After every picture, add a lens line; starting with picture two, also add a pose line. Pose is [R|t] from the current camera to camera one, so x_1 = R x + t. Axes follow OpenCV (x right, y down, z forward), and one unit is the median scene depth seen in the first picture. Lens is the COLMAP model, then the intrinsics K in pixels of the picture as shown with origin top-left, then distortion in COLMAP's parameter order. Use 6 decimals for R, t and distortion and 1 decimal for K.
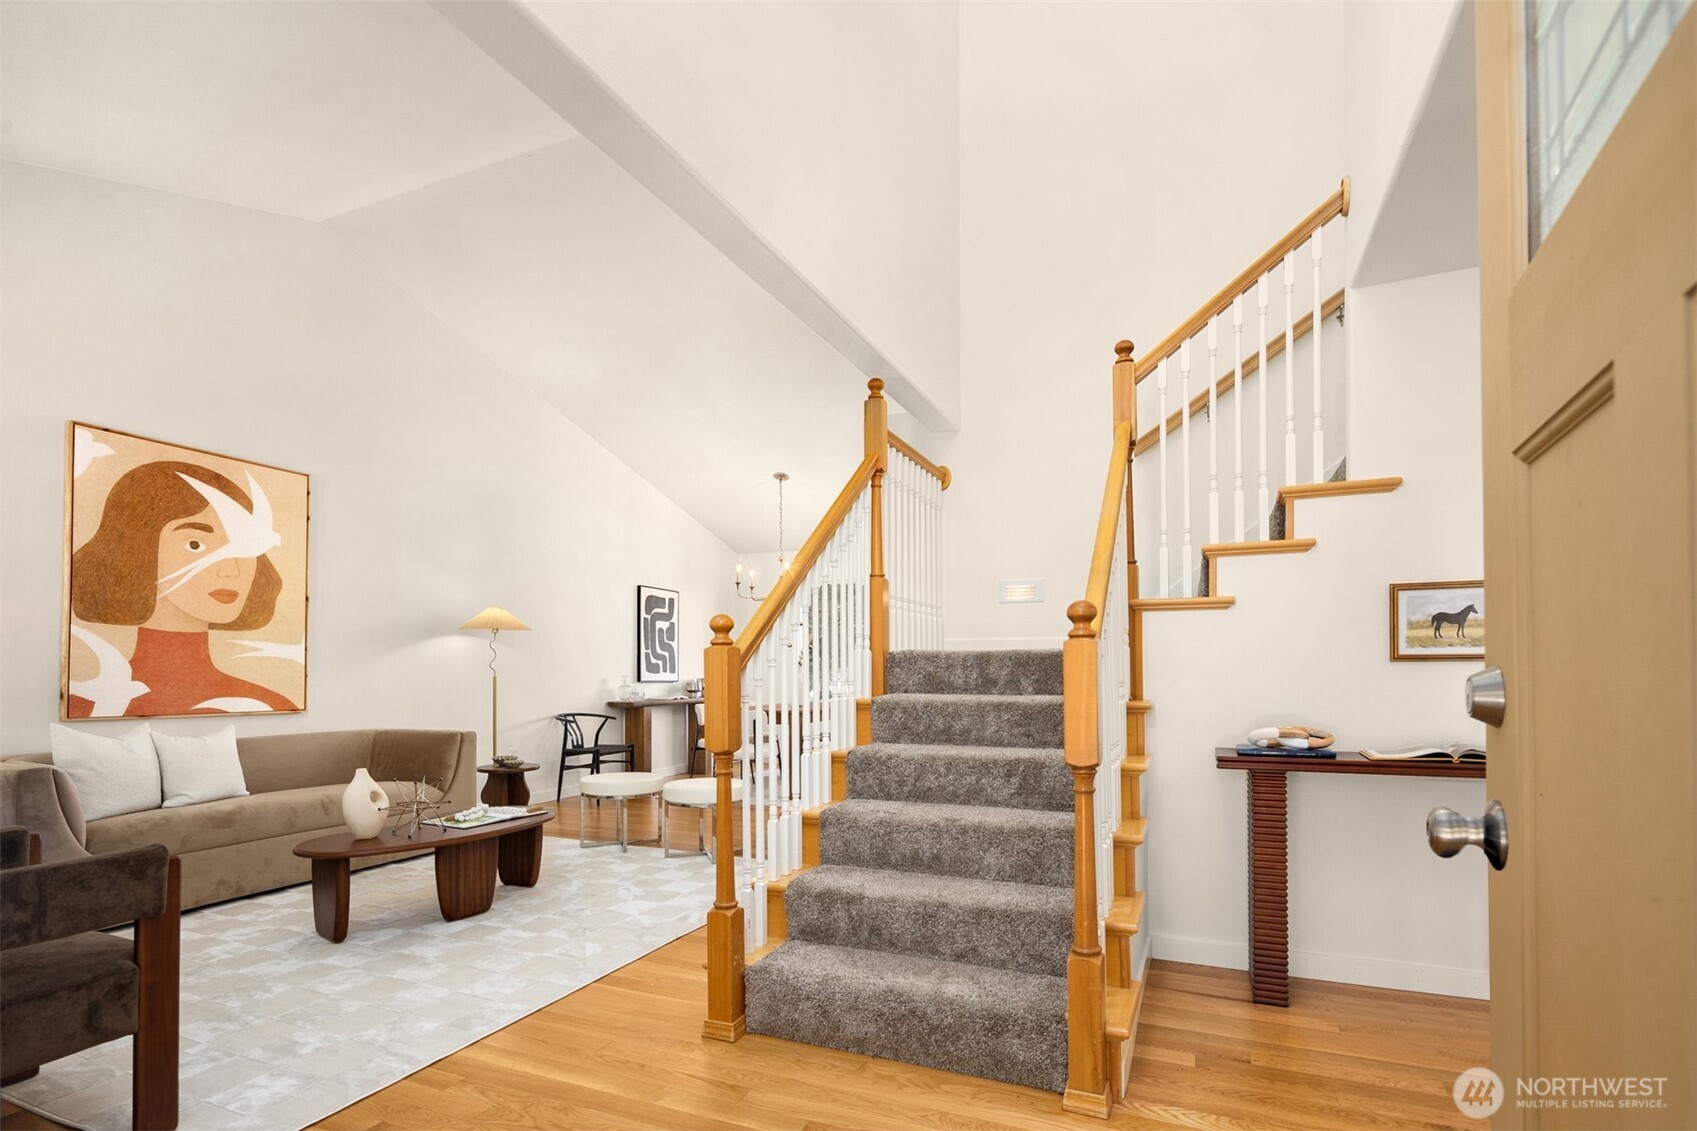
lens RADIAL K [[819.1, 0, 851.6], [0, 819.1, 627.8], [0, 0, 1]] dist [-0.013664, -0.001016]
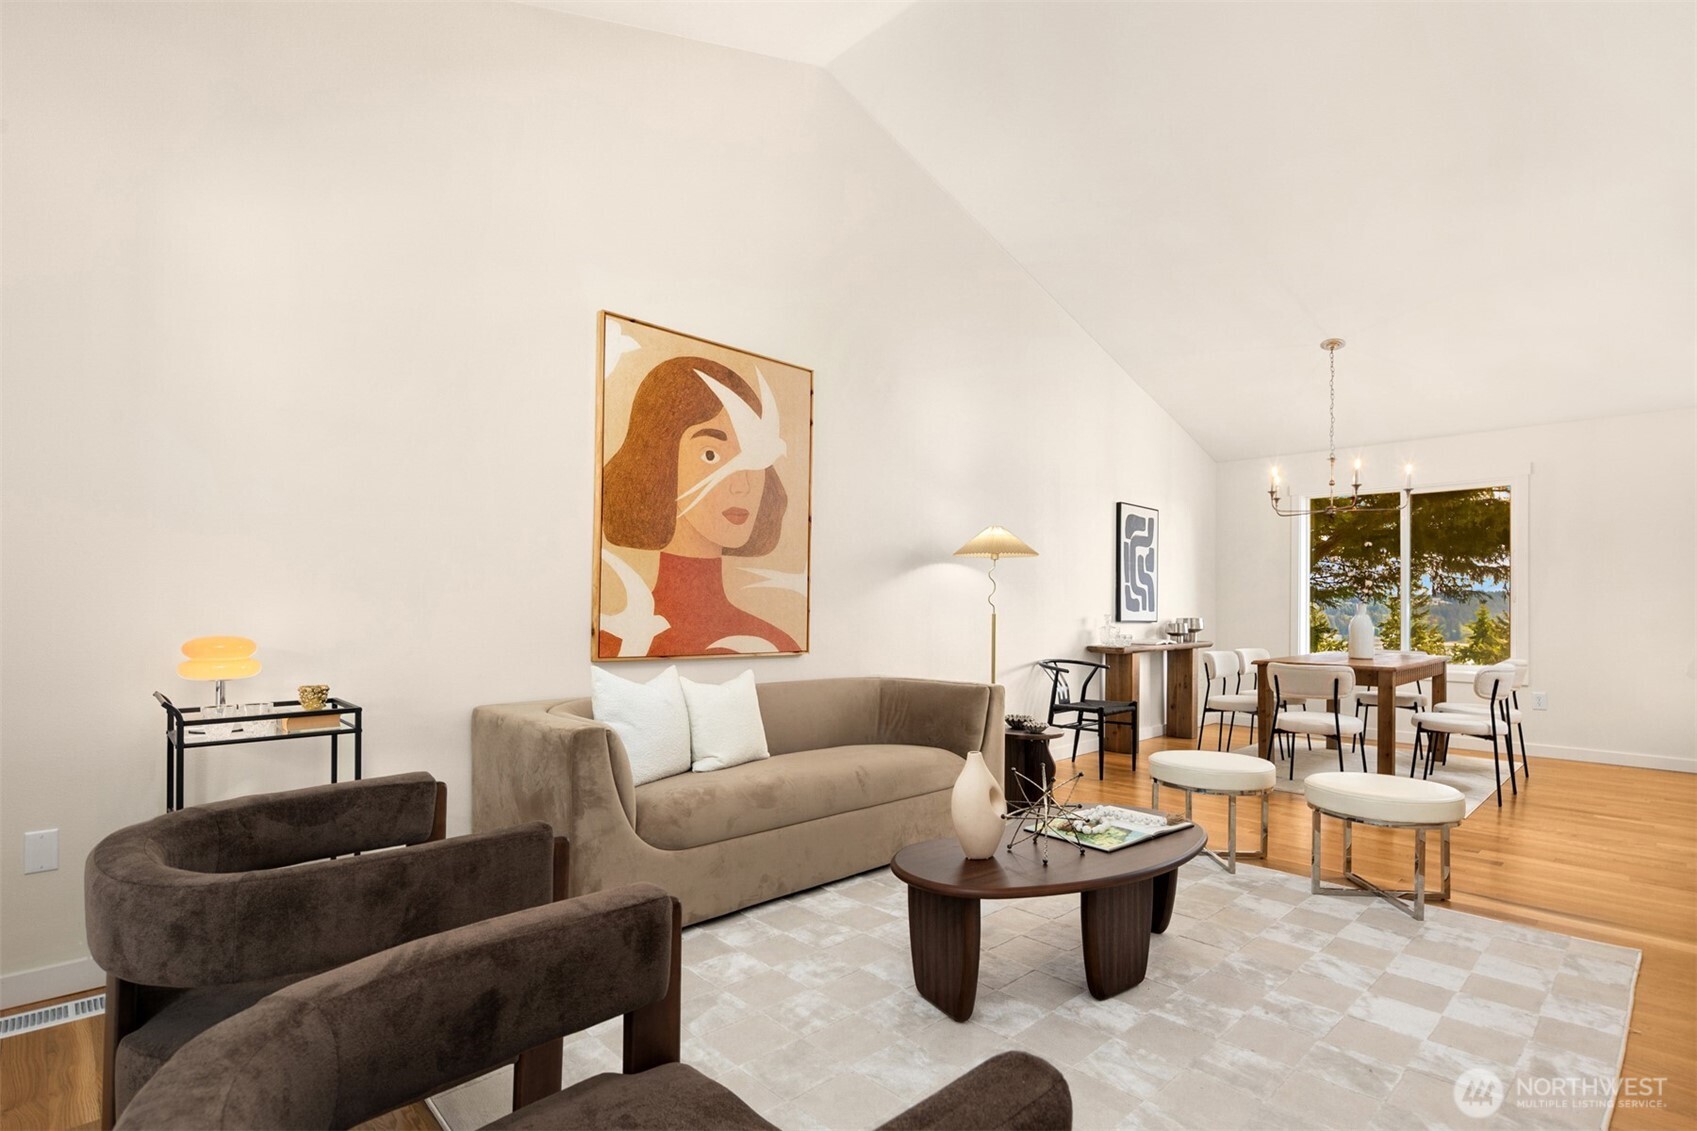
lens RADIAL K [[822.0, 0, 841.9], [0, 822.0, 546.1], [0, 0, 1]] dist [-0.012589, 0.000083]
pose [[0.919102, -0.018264, -0.393596, -0.338060], [0.009543, 0.999664, -0.024102, 0.014389], [0.393904, 0.018396, 0.918968, 0.259954]]
